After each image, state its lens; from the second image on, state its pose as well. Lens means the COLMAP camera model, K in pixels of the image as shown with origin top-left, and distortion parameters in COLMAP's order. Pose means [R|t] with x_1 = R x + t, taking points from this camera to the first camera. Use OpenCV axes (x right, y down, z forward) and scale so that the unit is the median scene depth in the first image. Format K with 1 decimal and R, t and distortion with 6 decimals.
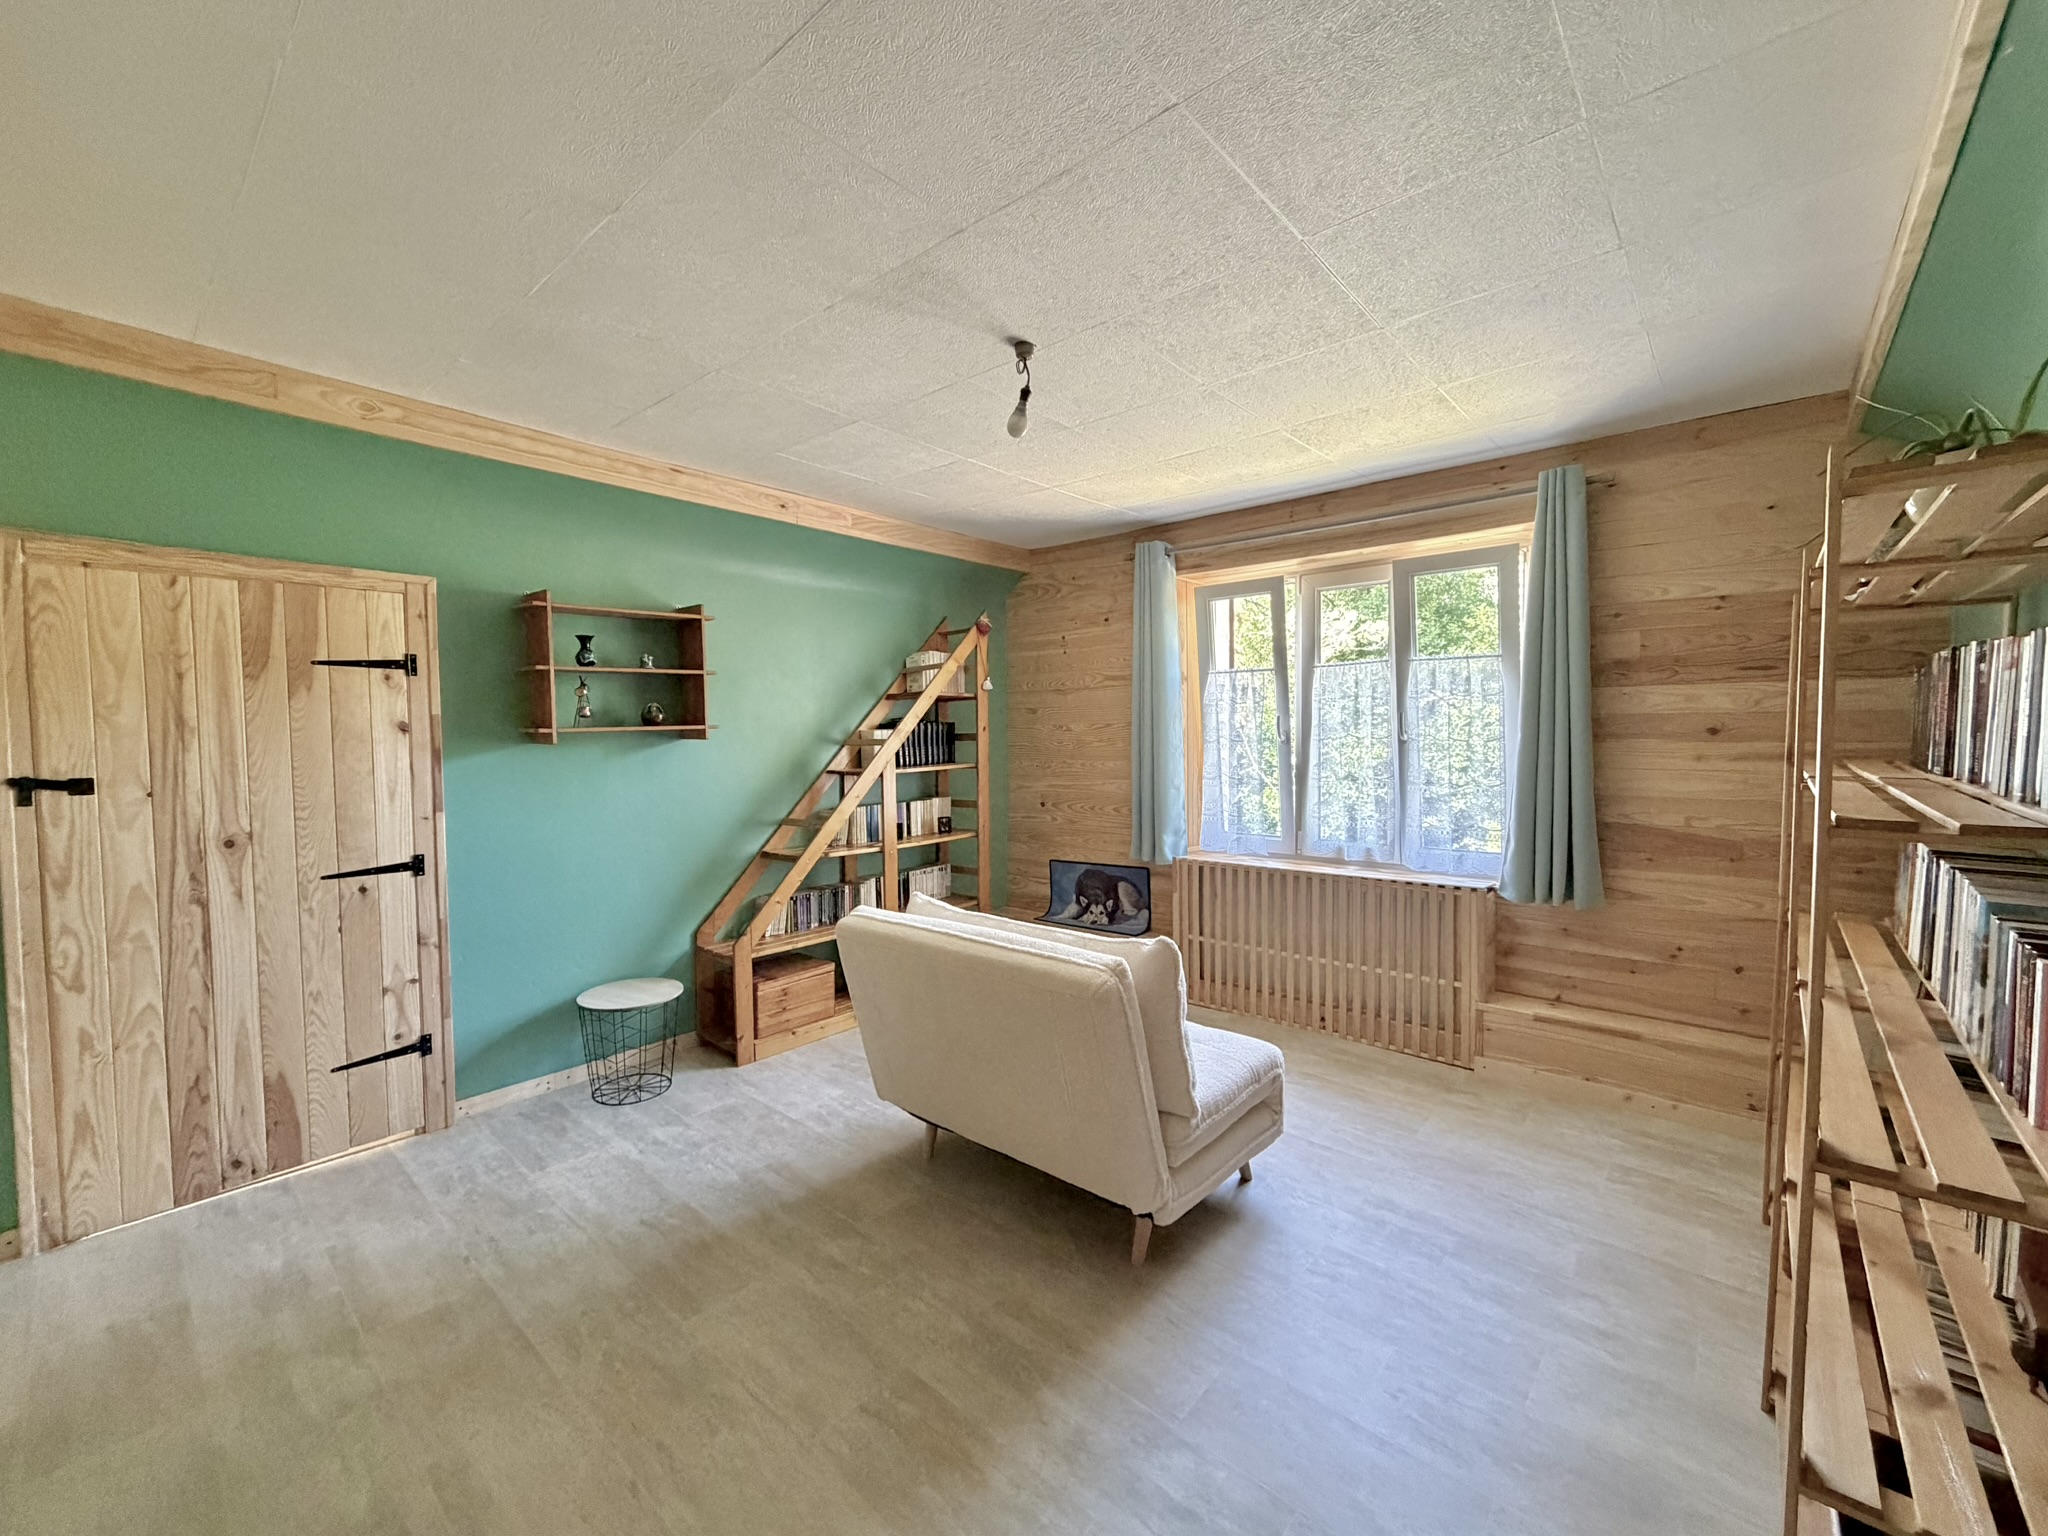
lens RADIAL K [[814.0, 0, 1013.4], [0, 814.0, 761.2], [0, 0, 1]] dist [0.001239, 0.000331]
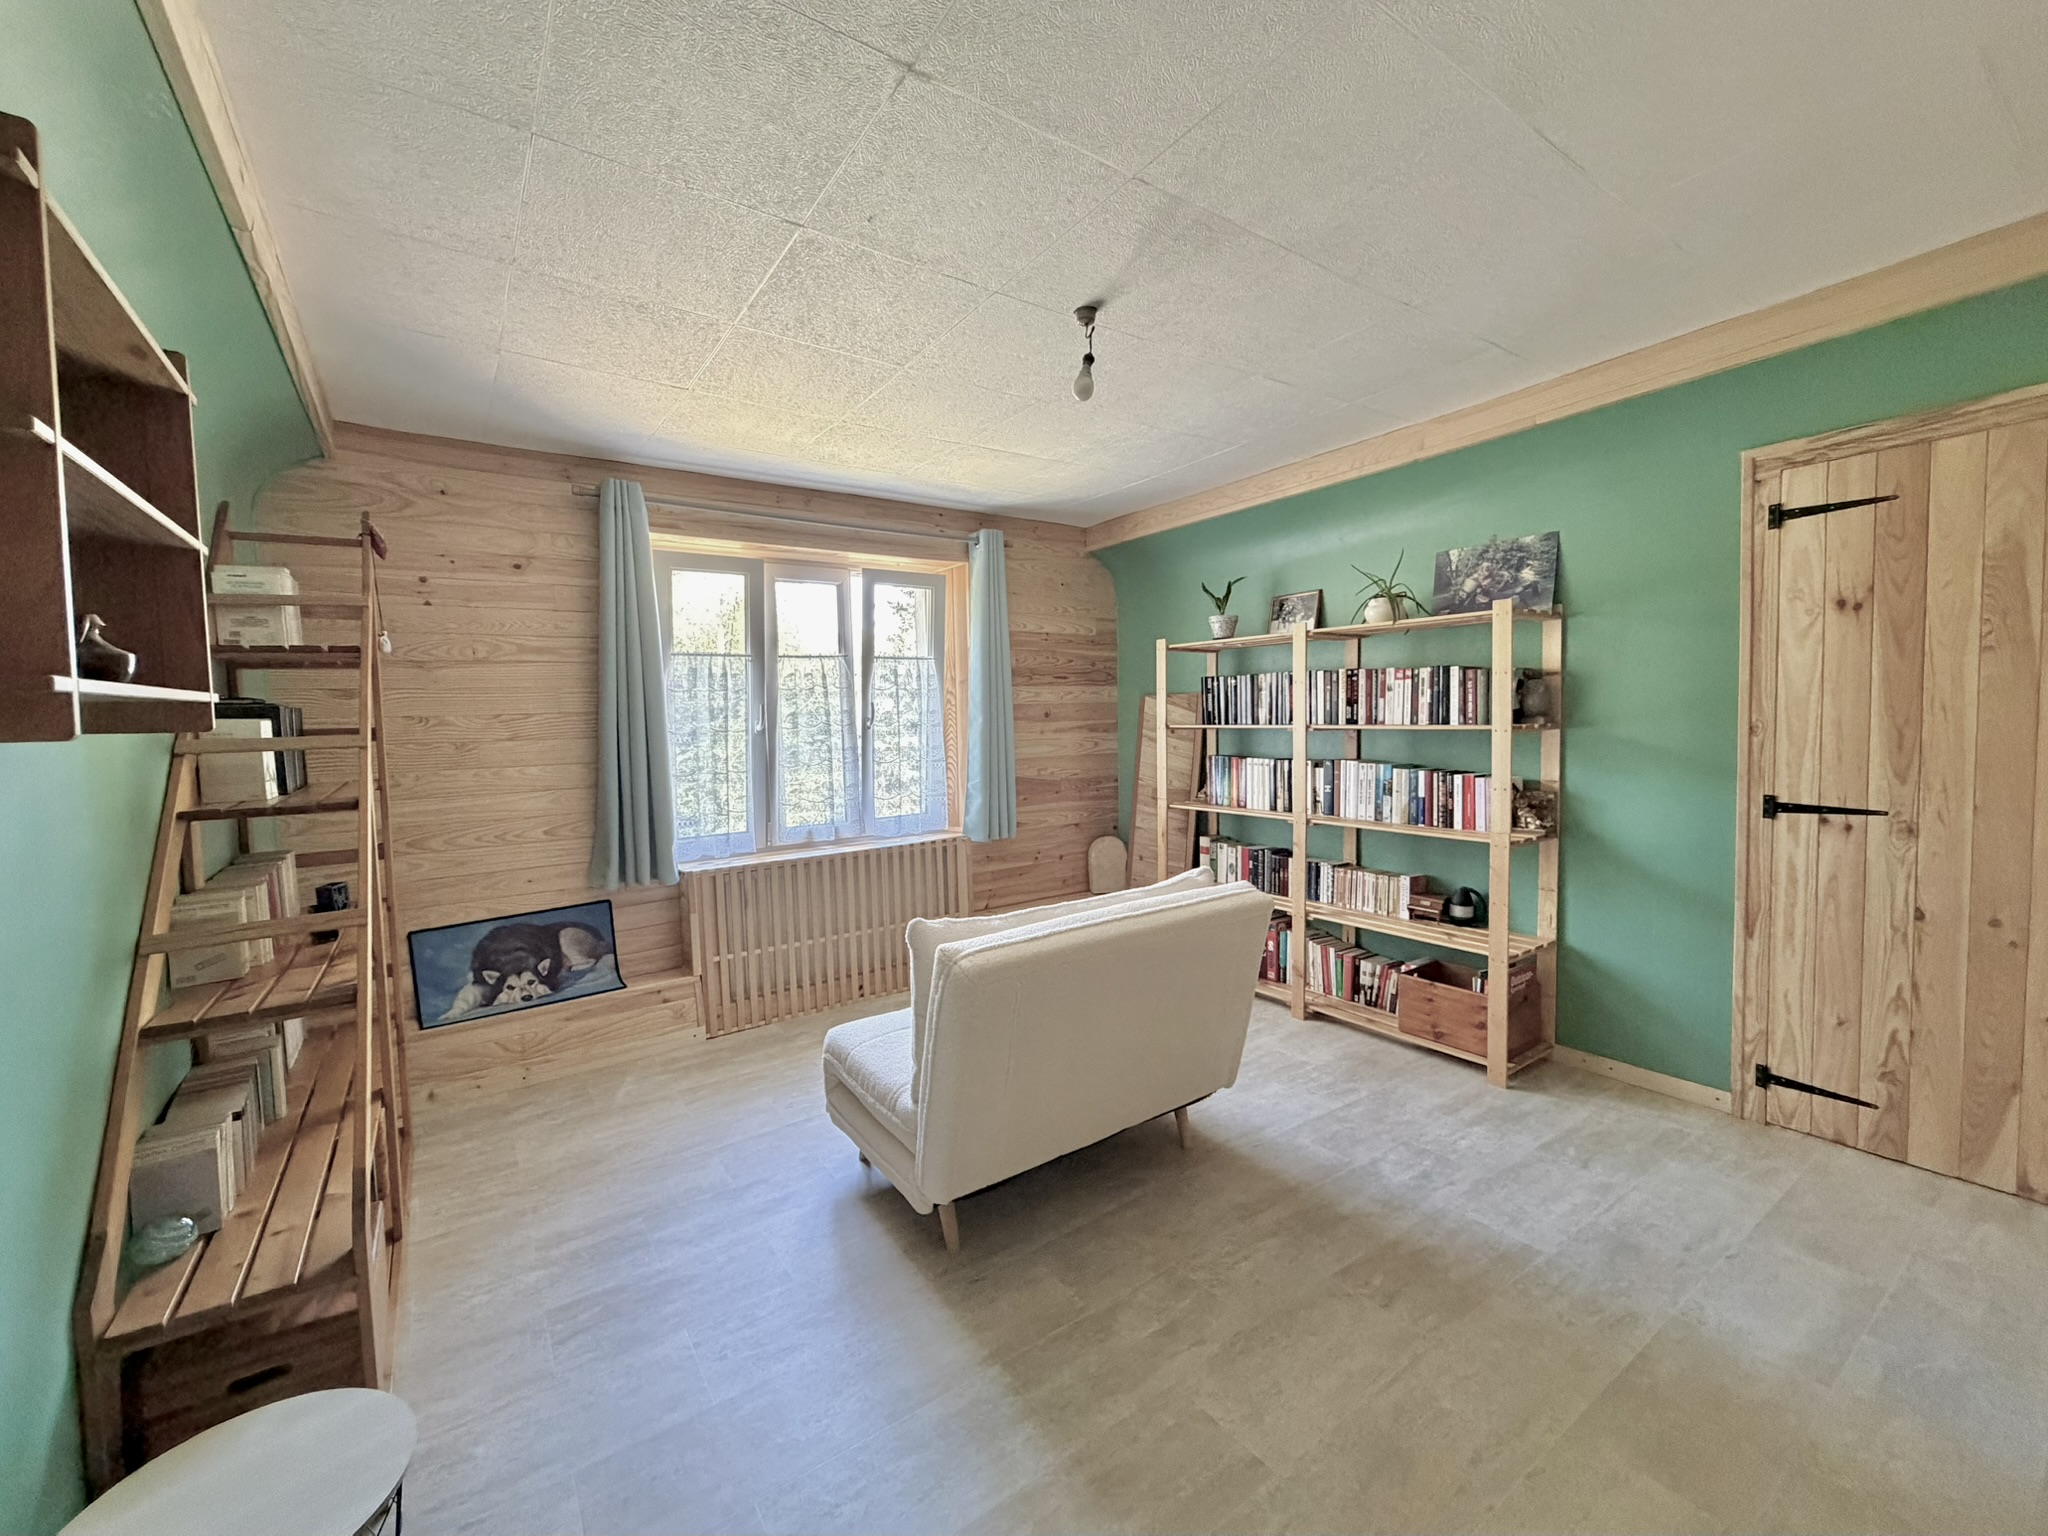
lens RADIAL K [[814.0, 0, 1013.5], [0, 814.0, 773.5], [0, 0, 1]] dist [0.001239, 0.000331]
pose [[0.250429, -0.067420, 0.965785, -0.566611], [0.060571, 0.996709, 0.053873, -0.009418], [-0.966238, 0.045007, 0.253688, 0.497900]]
